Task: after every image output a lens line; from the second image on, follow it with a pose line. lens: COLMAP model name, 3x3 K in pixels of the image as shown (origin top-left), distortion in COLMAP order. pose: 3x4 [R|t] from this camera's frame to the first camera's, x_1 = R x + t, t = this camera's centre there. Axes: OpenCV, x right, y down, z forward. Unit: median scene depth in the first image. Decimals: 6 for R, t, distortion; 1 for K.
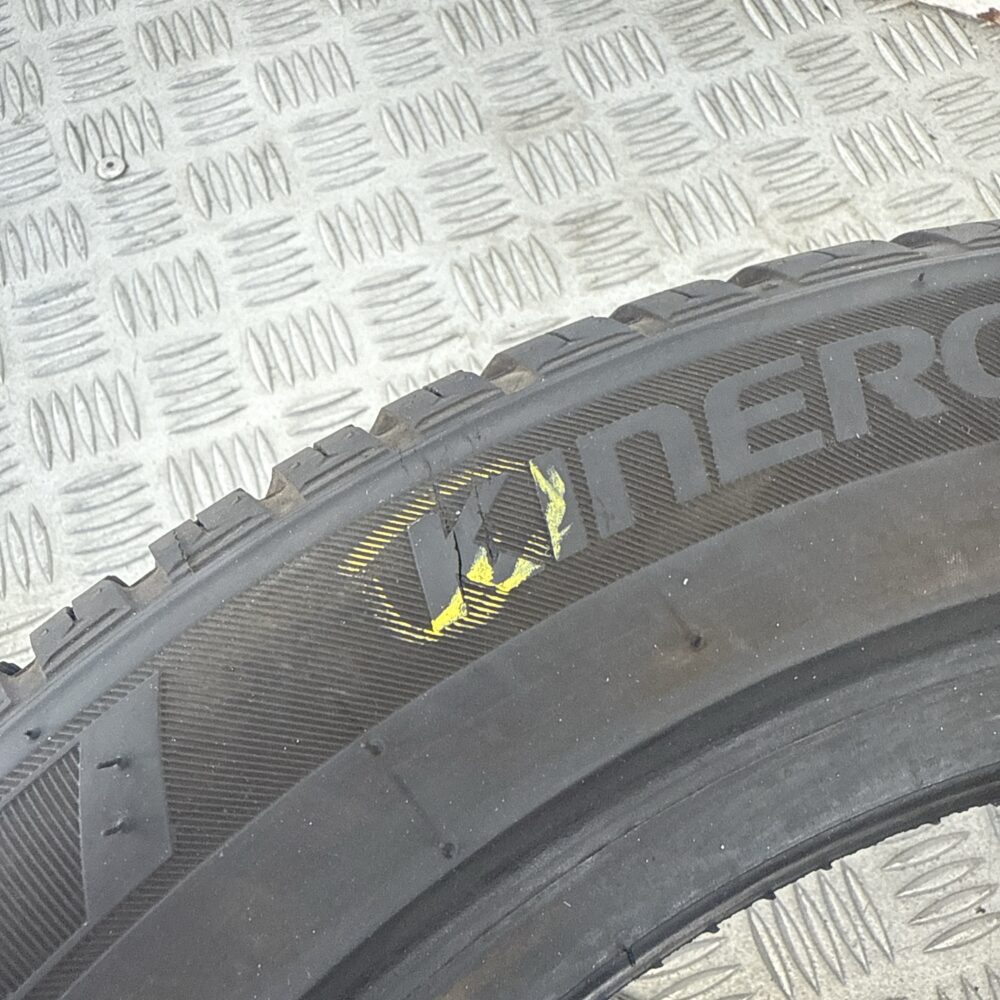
lens RADIAL K [[951.5, 0, 500.0], [0, 951.5, 500.0], [0, 0, 1]] dist [0.001754, 0.019587]
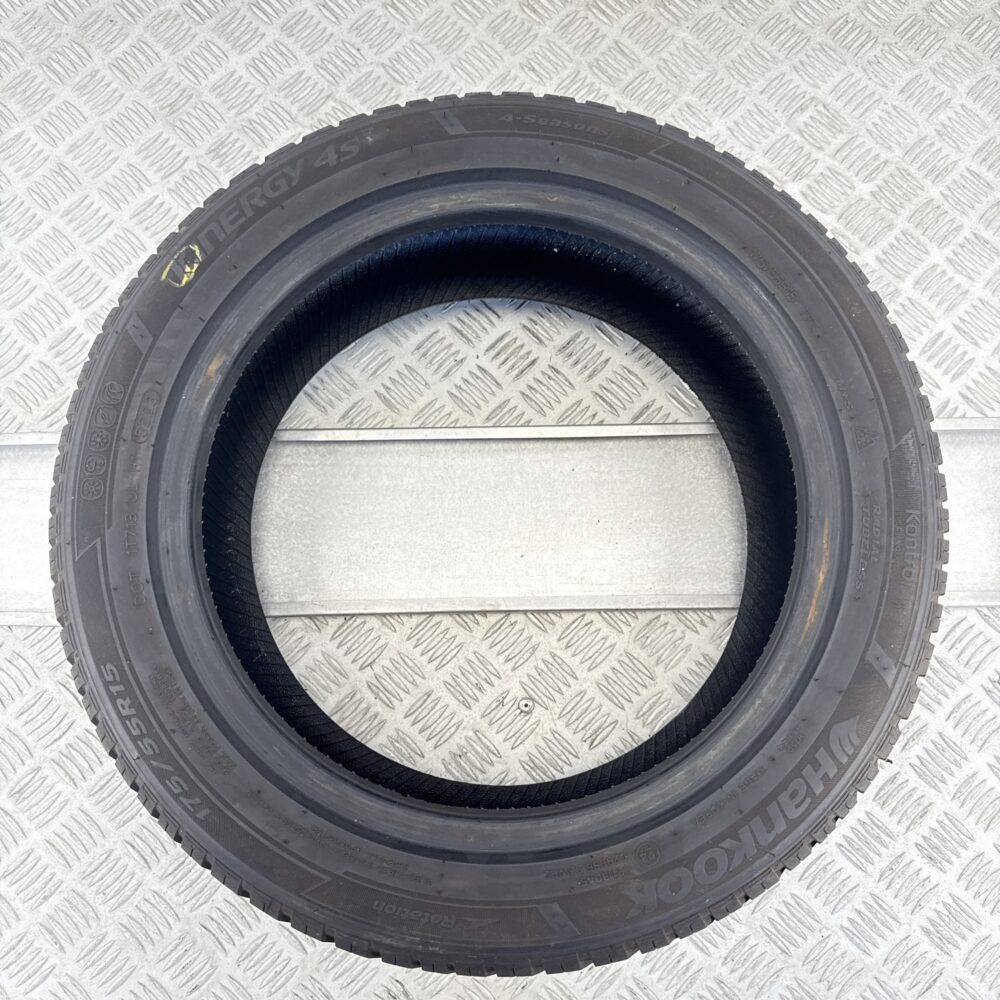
lens RADIAL K [[944.8, 0, 500.6], [0, 944.8, 513.6], [0, 0, 1]] dist [-0.000886, -0.024462]
pose [[0.918725, -0.385543, 0.085443, 0.541462], [0.362334, 0.909036, 0.205833, 0.774914], [-0.157028, -0.158145, 0.974850, -4.062928]]
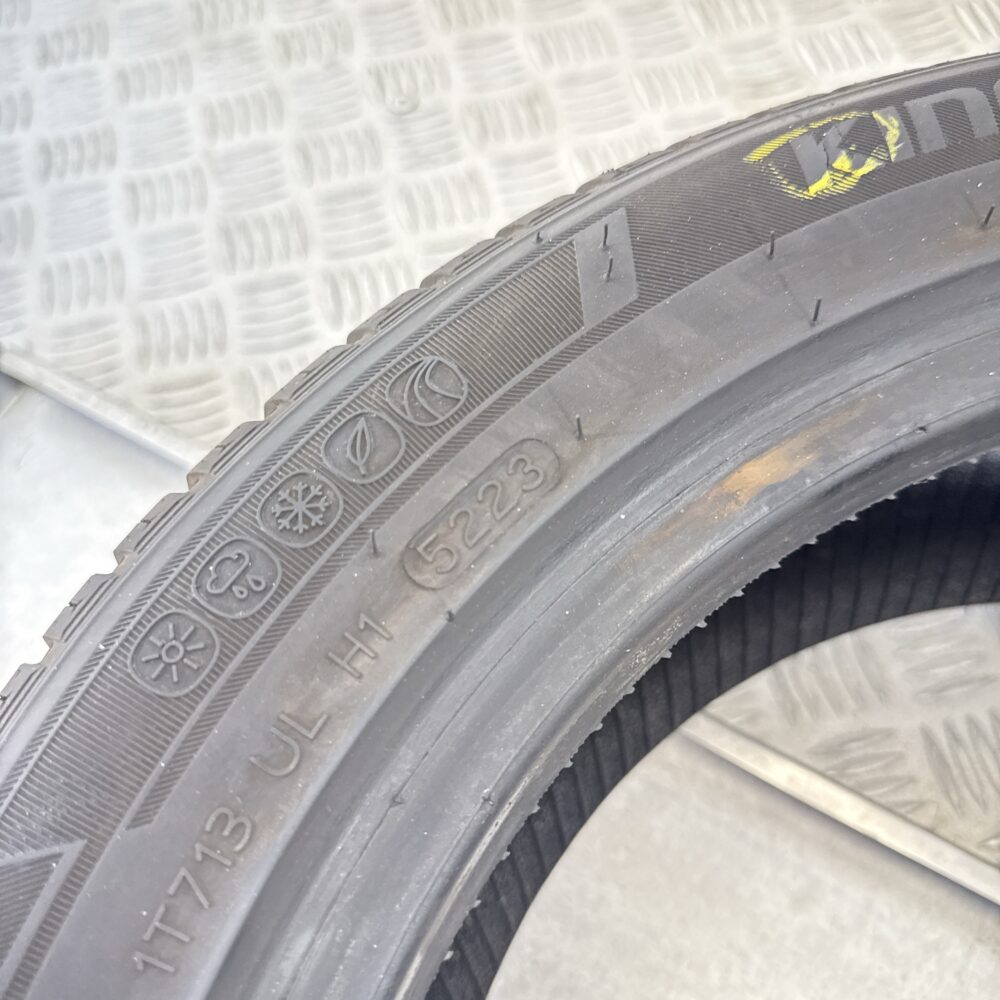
lens RADIAL K [[986.9, 0, 539.4], [0, 986.9, 501.7], [0, 0, 1]] dist [0.000387, -0.013611]
pose [[0.991845, 0.101598, -0.076949, -0.306532], [-0.108566, 0.989772, -0.092551, 0.766582], [0.066759, 0.100150, 0.992730, -0.501405]]
